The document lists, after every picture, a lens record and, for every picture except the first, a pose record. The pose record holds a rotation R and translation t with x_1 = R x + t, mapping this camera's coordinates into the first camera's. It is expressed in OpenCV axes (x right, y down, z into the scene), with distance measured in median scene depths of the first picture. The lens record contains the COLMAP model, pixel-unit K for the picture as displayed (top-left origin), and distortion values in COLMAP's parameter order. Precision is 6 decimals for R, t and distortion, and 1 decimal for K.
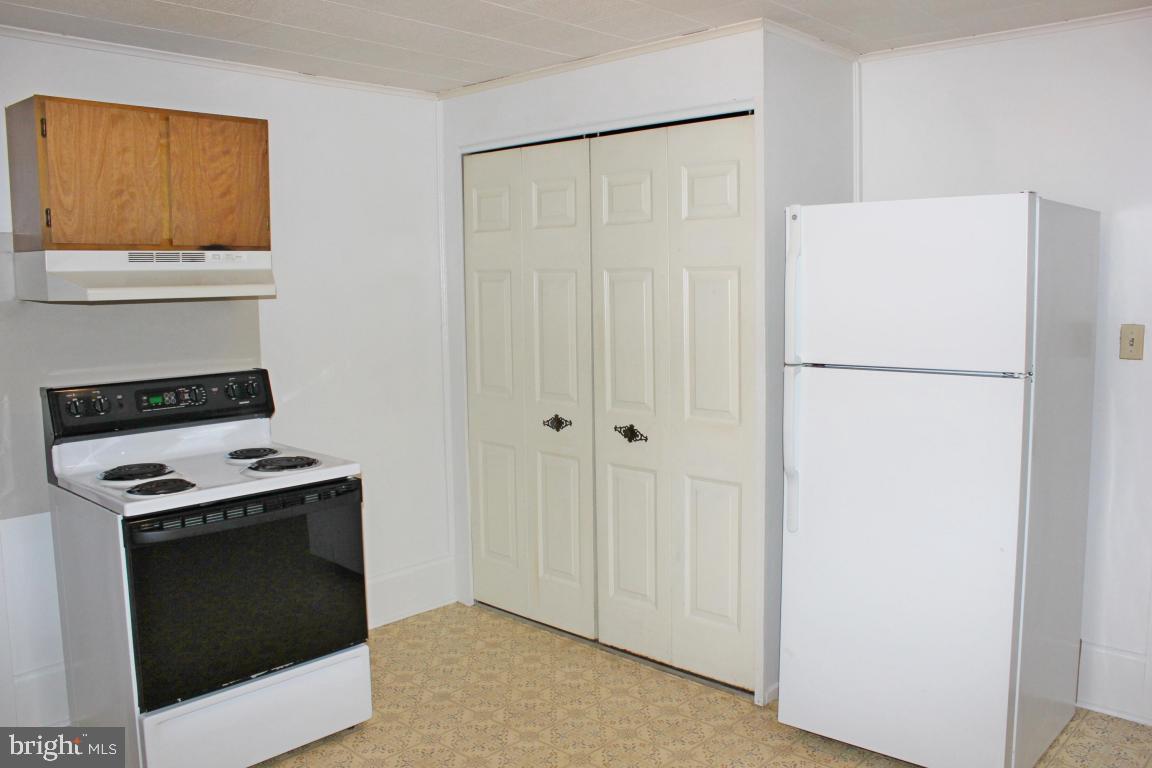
lens RADIAL K [[963.3, 0, 580.8], [0, 963.3, 386.1], [0, 0, 1]] dist [-0.138027, 0.088899]
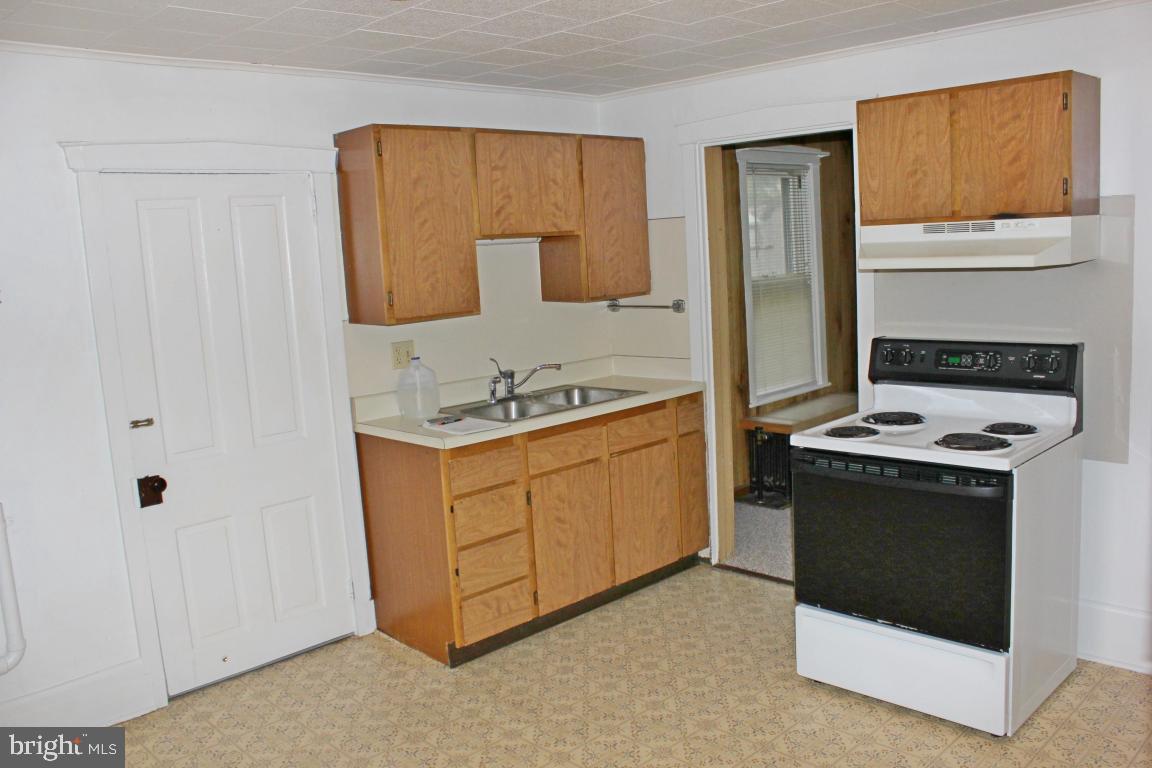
lens RADIAL K [[963.3, 0, 580.6], [0, 963.3, 381.6], [0, 0, 1]] dist [-0.138027, 0.088899]
pose [[-0.047649, 0.152751, -0.987115, 0.654087], [-0.055637, 0.986298, 0.155310, -0.107284], [0.997313, 0.062321, -0.038498, 0.626749]]
